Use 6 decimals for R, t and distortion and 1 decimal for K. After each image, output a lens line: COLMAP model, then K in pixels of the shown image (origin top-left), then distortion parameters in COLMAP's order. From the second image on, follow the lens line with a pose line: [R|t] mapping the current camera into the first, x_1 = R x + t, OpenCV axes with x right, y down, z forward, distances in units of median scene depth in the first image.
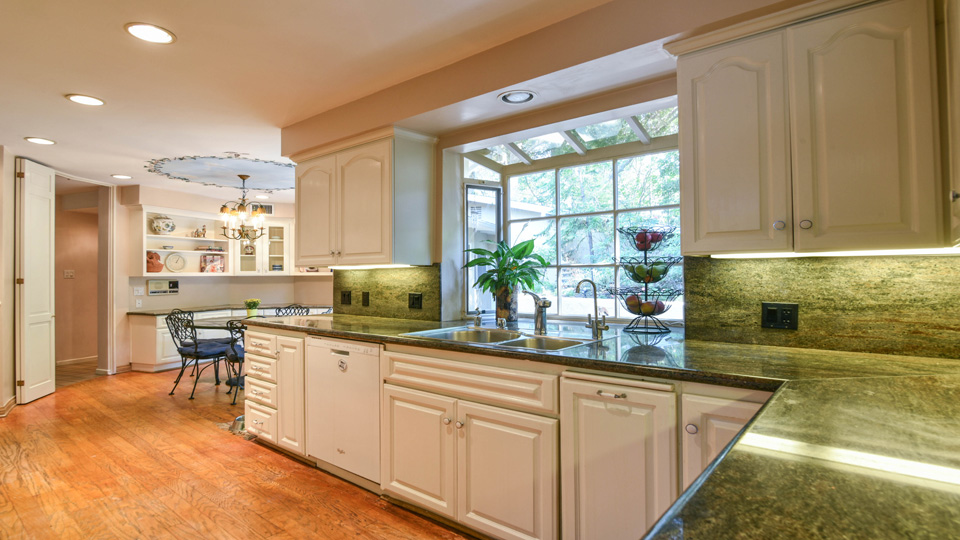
lens RADIAL K [[505.6, 0, 474.5], [0, 505.6, 272.3], [0, 0, 1]] dist [-0.007534, -0.001224]
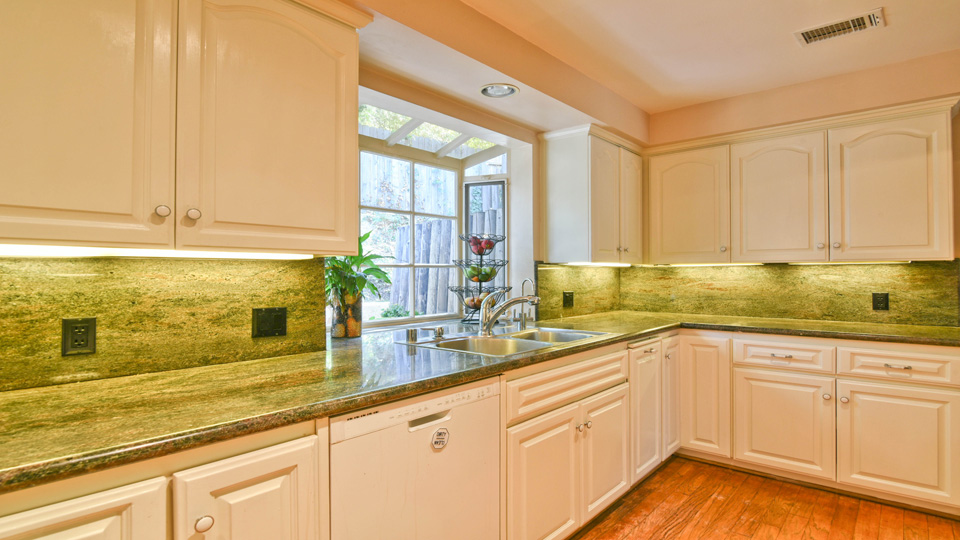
lens RADIAL K [[505.6, 0, 474.4], [0, 505.6, 267.1], [0, 0, 1]] dist [-0.007534, -0.001224]
pose [[-0.008661, 0.020663, 0.999749, -0.740727], [-0.003240, 0.999781, -0.020692, 0.009541], [-0.999957, -0.003418, -0.008593, 0.887464]]
